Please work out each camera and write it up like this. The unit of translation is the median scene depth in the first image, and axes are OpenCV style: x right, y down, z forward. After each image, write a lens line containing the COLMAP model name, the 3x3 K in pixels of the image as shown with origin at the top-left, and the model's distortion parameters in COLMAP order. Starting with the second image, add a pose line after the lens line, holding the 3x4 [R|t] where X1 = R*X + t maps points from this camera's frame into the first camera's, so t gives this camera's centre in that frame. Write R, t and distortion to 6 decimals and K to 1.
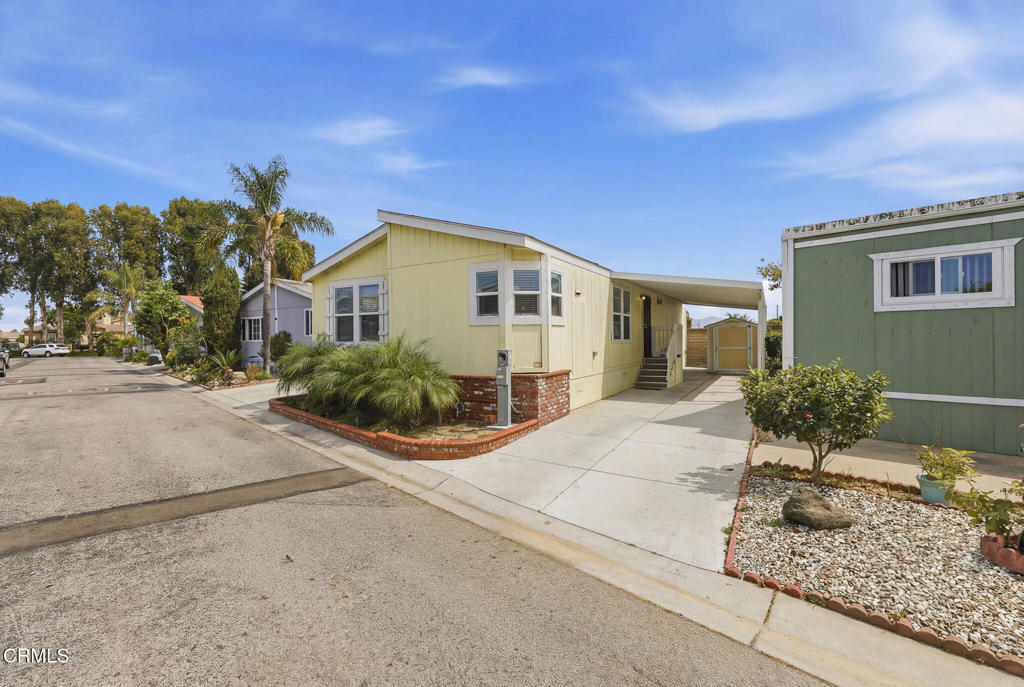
lens RADIAL K [[444.9, 0, 502.3], [0, 444.9, 339.4], [0, 0, 1]] dist [-0.001137, 0.000309]
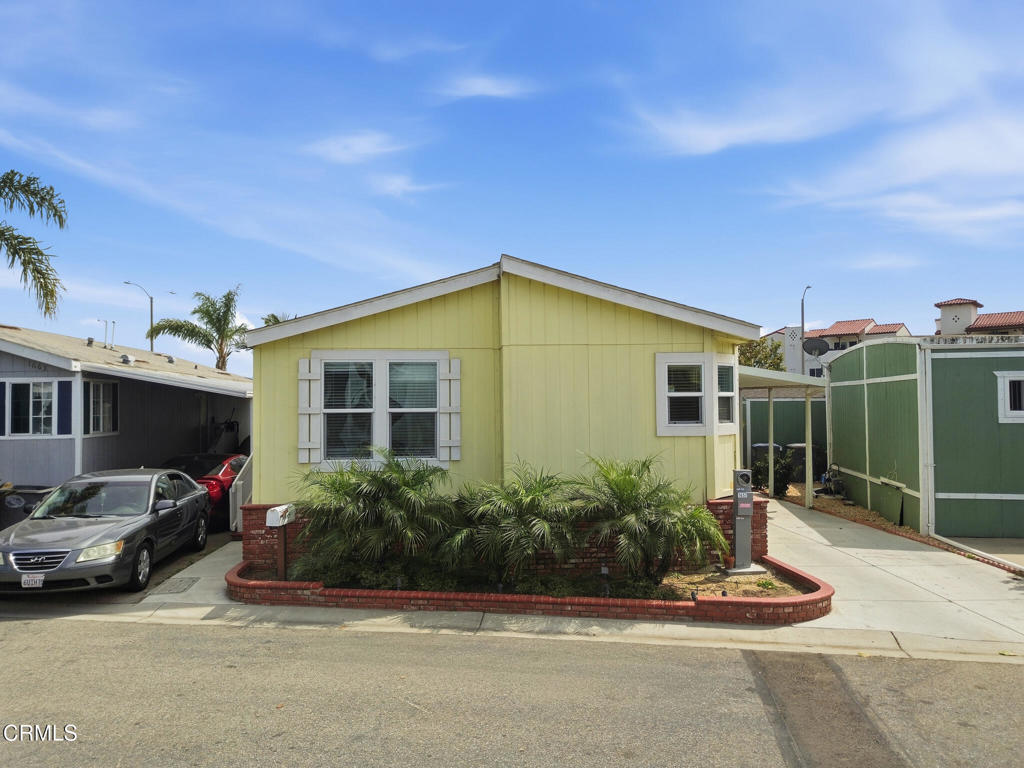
lens RADIAL K [[732.0, 0, 516.1], [0, 732.0, 390.6], [0, 0, 1]] dist [0.068644, -0.068253]
pose [[0.806412, 0.014921, 0.591166, -1.006237], [0.001053, 0.999644, -0.026667, -0.076778], [-0.591354, 0.022127, 0.806109, 0.171079]]
